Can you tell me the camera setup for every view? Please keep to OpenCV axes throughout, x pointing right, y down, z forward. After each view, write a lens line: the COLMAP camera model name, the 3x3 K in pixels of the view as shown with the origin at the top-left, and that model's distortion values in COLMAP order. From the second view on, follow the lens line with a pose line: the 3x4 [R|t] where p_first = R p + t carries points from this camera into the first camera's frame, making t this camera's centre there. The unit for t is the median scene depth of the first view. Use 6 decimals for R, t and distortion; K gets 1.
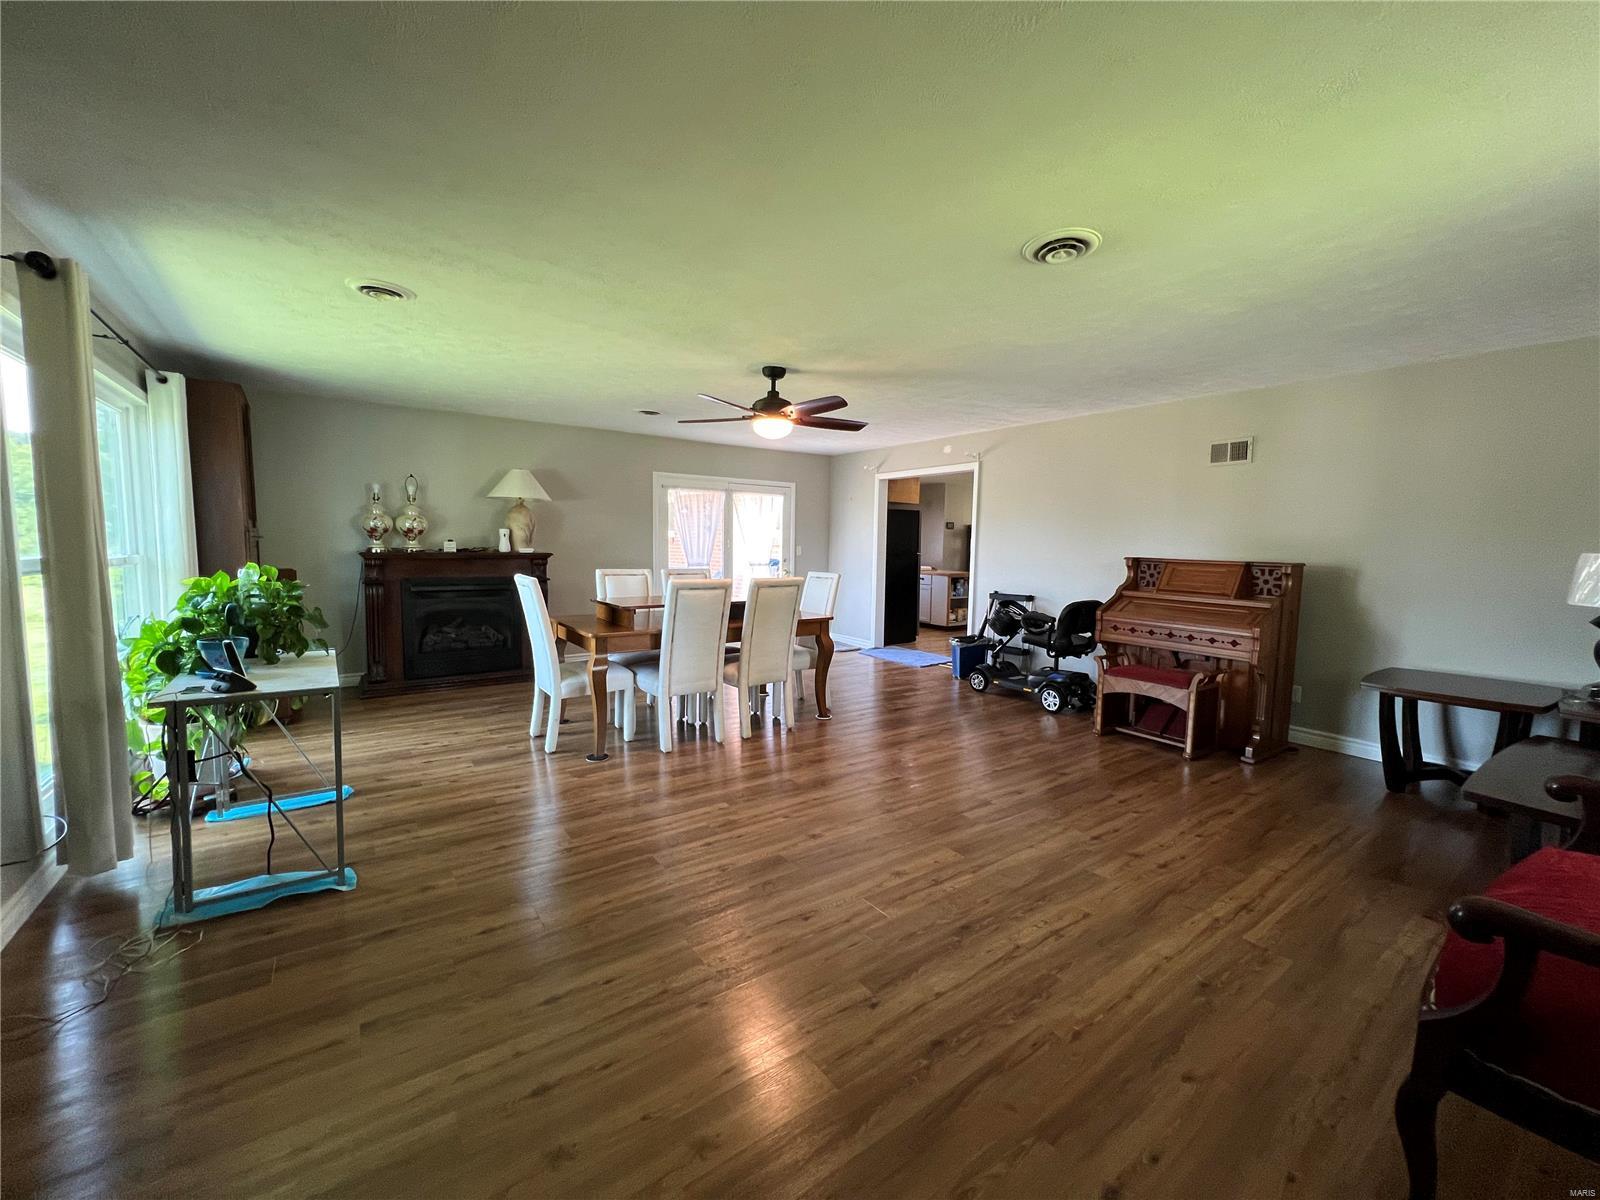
lens RADIAL K [[643.1, 0, 798.0], [0, 643.1, 595.8], [0, 0, 1]] dist [-0.002579, 0.000975]
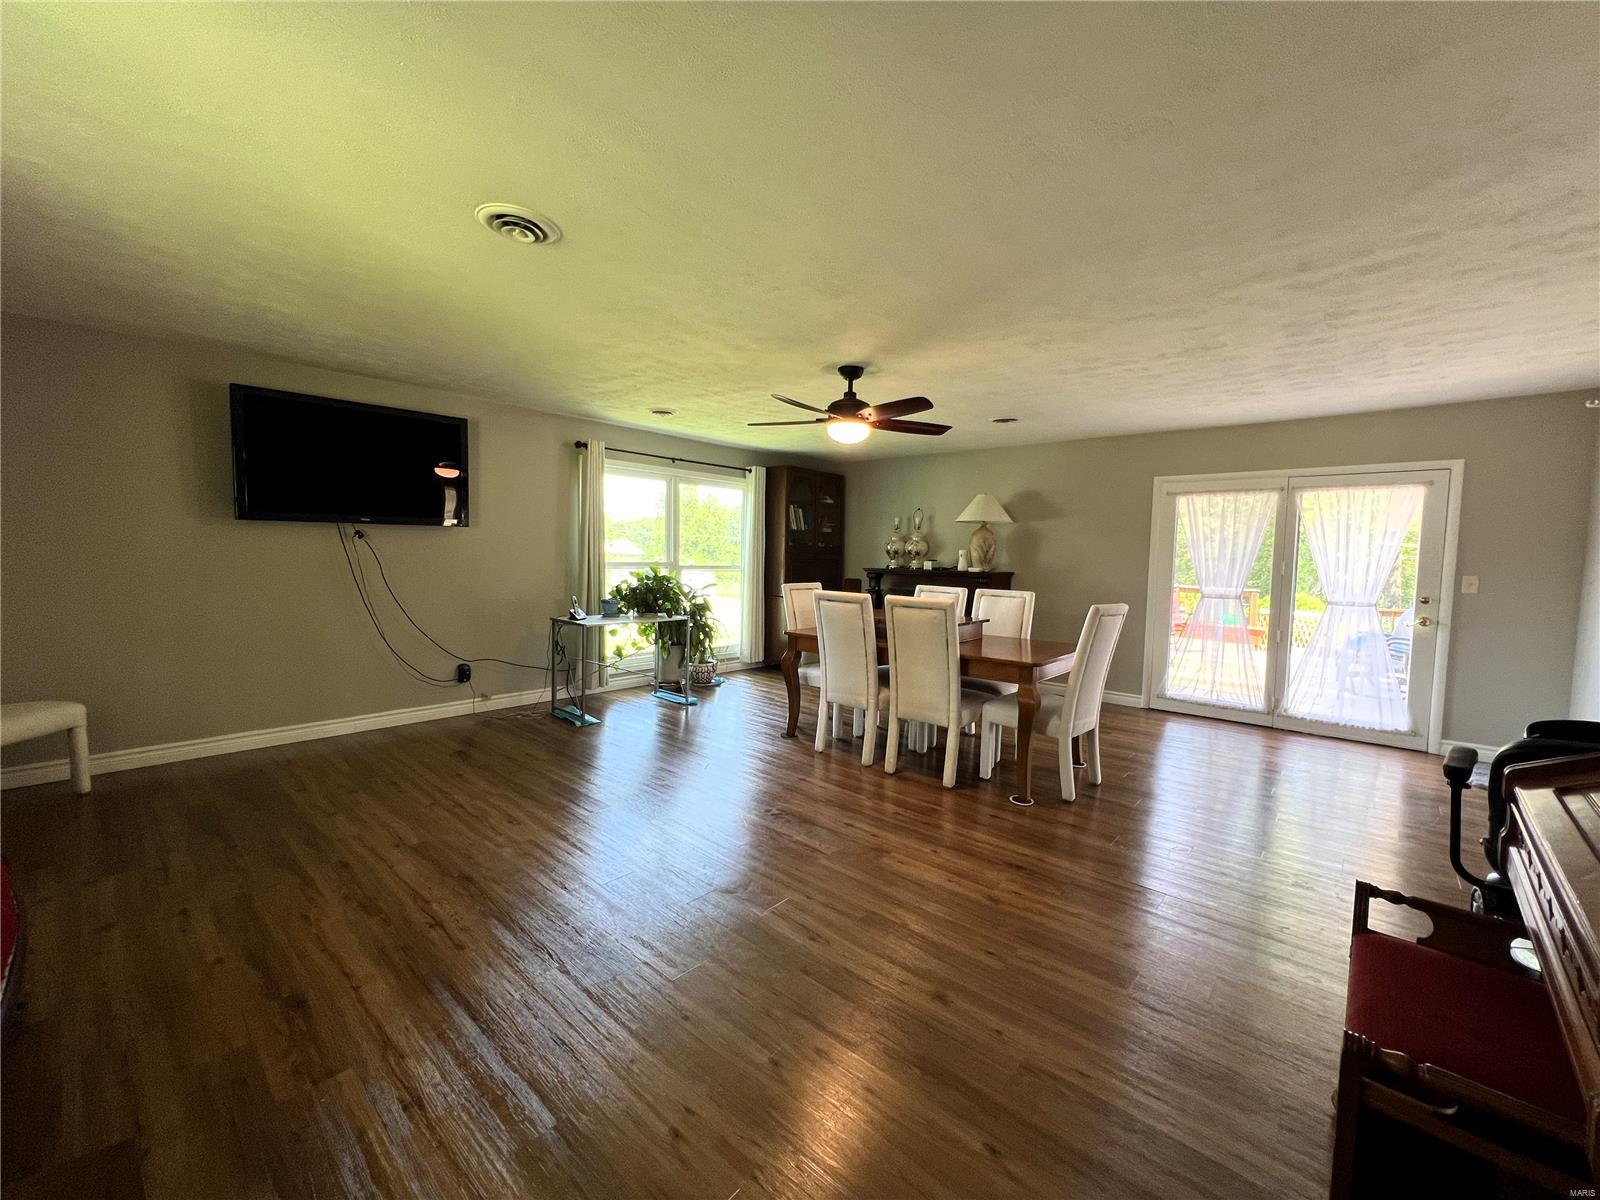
lens RADIAL K [[643.1, 0, 798.0], [0, 643.1, 595.8], [0, 0, 1]] dist [-0.002579, 0.000975]
pose [[0.220523, 0.051802, -0.974005, 0.863247], [-0.100451, 0.994485, 0.030149, -0.046289], [0.970195, 0.091191, 0.224511, 0.739853]]
